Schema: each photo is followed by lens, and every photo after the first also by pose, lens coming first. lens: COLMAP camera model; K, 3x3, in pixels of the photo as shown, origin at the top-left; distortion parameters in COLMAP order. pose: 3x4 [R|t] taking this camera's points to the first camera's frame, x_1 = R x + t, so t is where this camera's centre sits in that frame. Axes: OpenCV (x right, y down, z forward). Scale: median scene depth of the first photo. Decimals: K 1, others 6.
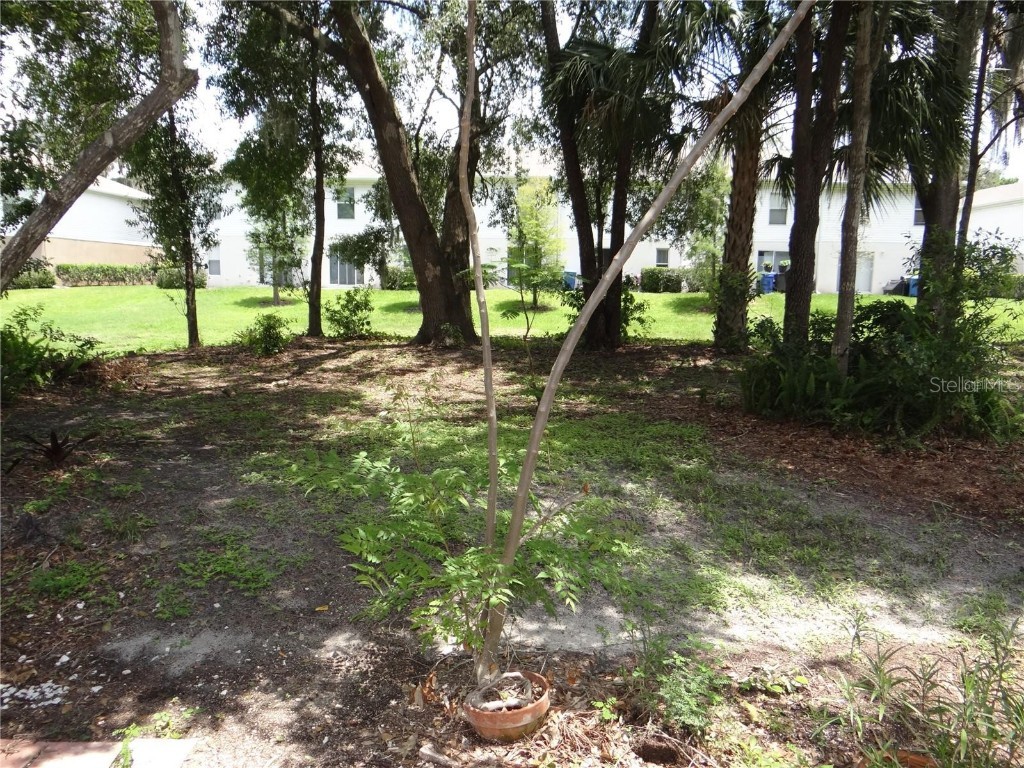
lens RADIAL K [[812.7, 0, 509.6], [0, 812.7, 384.9], [0, 0, 1]] dist [0.011676, 0.000359]
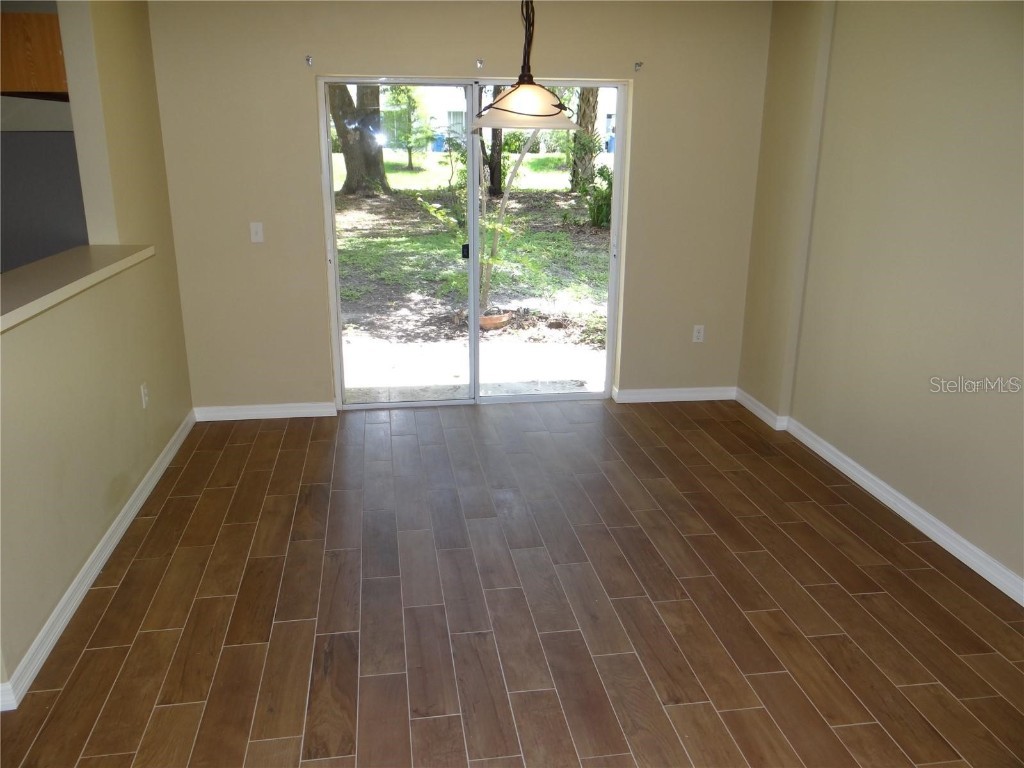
lens RADIAL K [[812.7, 0, 513.5], [0, 812.7, 385.2], [0, 0, 1]] dist [0.011676, 0.000359]
pose [[0.983819, -0.057767, 0.169595, -0.035654], [0.029703, 0.986084, 0.163571, 0.018233], [-0.176684, -0.155887, 0.971845, -0.136539]]
